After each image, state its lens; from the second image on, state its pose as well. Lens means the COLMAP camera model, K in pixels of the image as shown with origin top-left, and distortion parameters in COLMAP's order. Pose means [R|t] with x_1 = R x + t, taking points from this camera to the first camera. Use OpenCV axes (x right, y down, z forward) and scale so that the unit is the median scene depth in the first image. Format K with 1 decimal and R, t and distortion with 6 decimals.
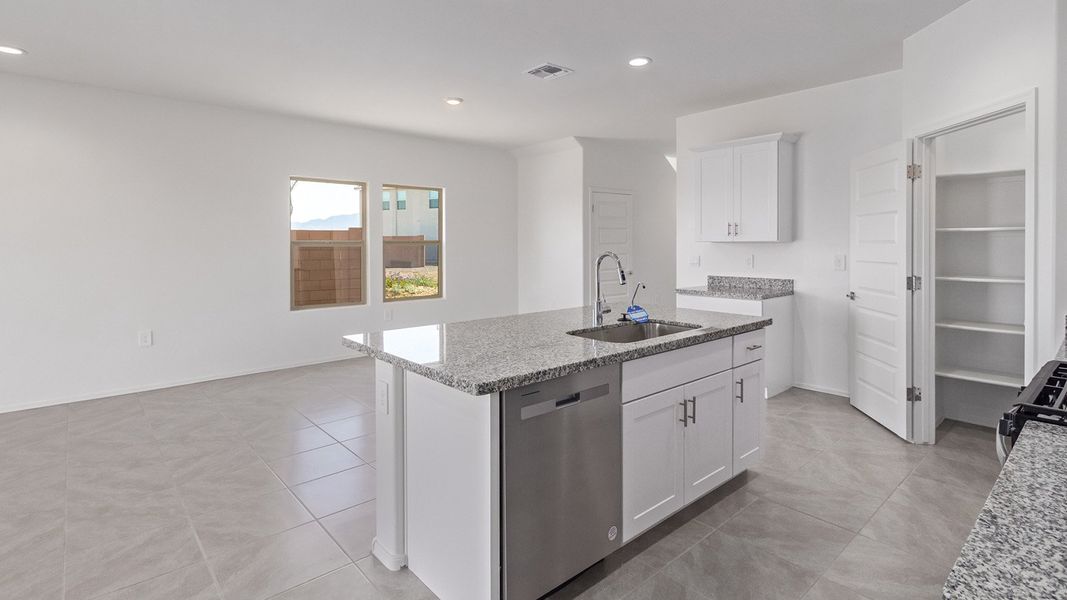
lens RADIAL K [[514.3, 0, 547.7], [0, 514.3, 250.4], [0, 0, 1]] dist [0.002900, 0.000215]
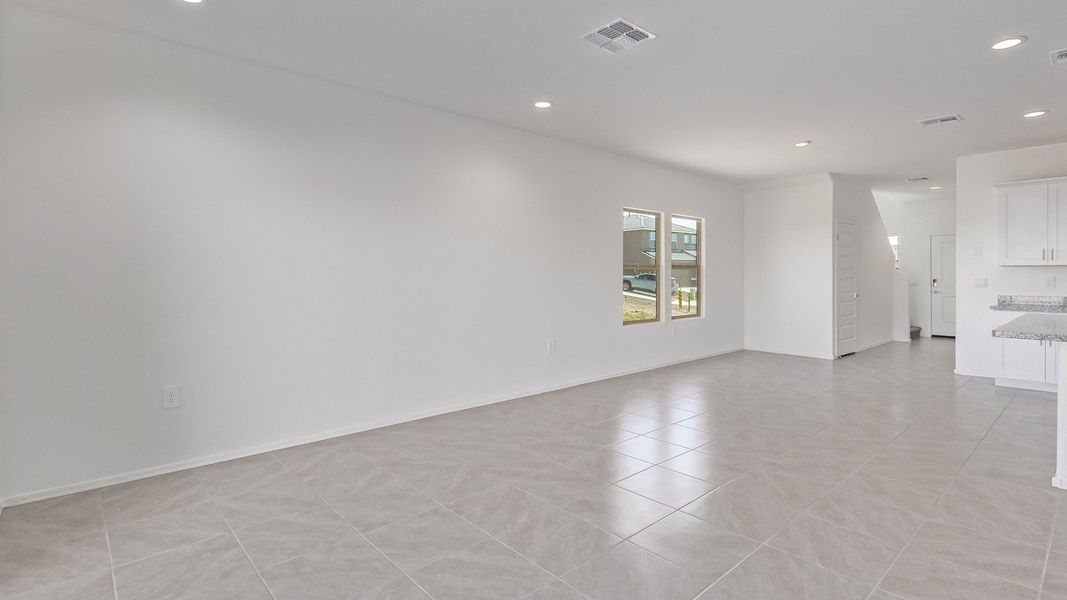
lens RADIAL K [[509.4, 0, 563.2], [0, 509.4, 280.3], [0, 0, 1]] dist [0.014402, -0.000317]
pose [[0.999920, 0.001828, 0.012509, -0.676931], [-0.001798, 0.999996, -0.002359, 0.020014], [-0.012513, 0.002337, 0.999919, -0.137466]]
